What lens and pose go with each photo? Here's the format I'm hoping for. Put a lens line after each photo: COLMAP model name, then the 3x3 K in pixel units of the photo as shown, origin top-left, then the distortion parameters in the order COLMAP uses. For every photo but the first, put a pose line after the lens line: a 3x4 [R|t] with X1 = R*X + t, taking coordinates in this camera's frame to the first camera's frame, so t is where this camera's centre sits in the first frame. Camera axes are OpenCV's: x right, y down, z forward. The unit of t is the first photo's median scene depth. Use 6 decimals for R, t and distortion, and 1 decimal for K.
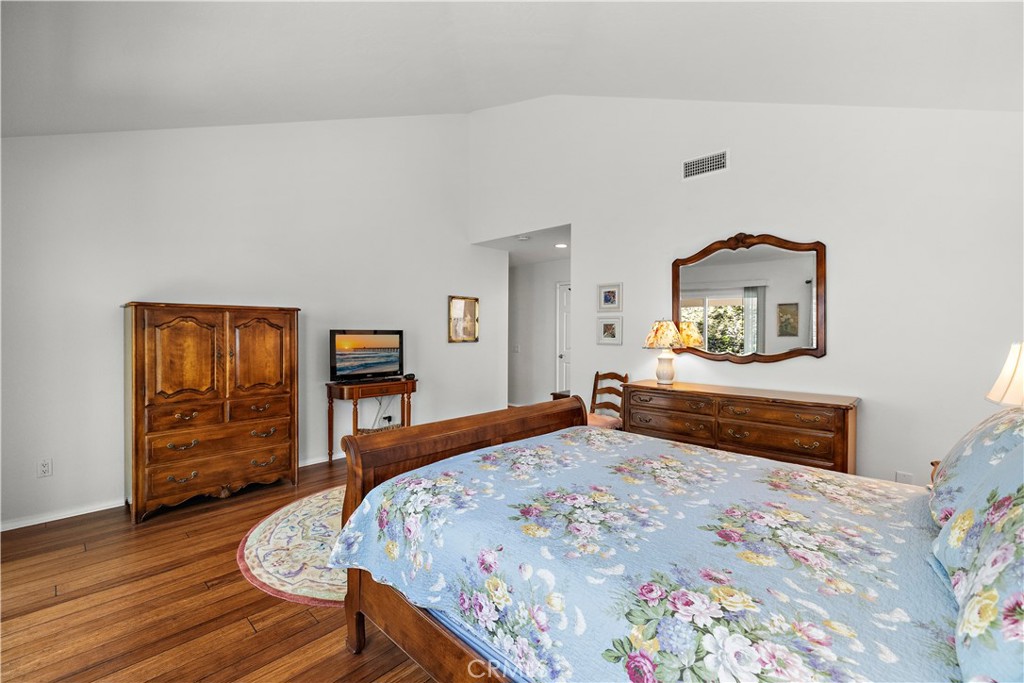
lens RADIAL K [[436.9, 0, 518.2], [0, 436.9, 329.3], [0, 0, 1]] dist [0.000831, -0.000016]
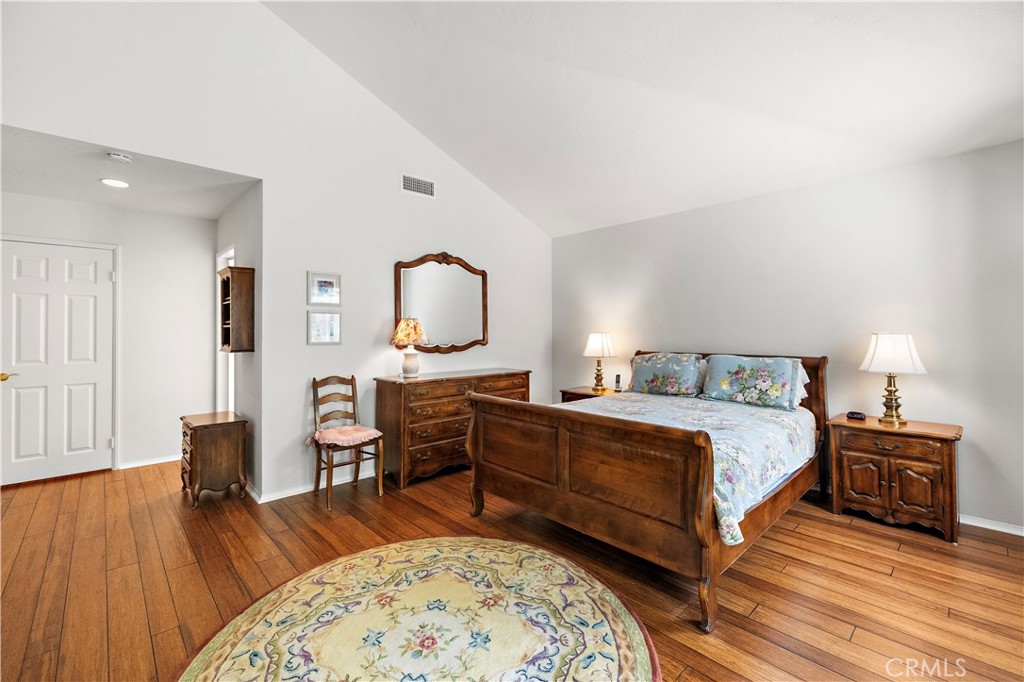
lens RADIAL K [[436.9, 0, 518.2], [0, 436.9, 328.8], [0, 0, 1]] dist [0.000831, -0.000016]
pose [[0.056070, 0.001121, 0.998426, -0.736716], [-0.005670, 0.999984, -0.000804, 0.004848], [-0.998411, -0.005616, 0.056076, 0.684179]]
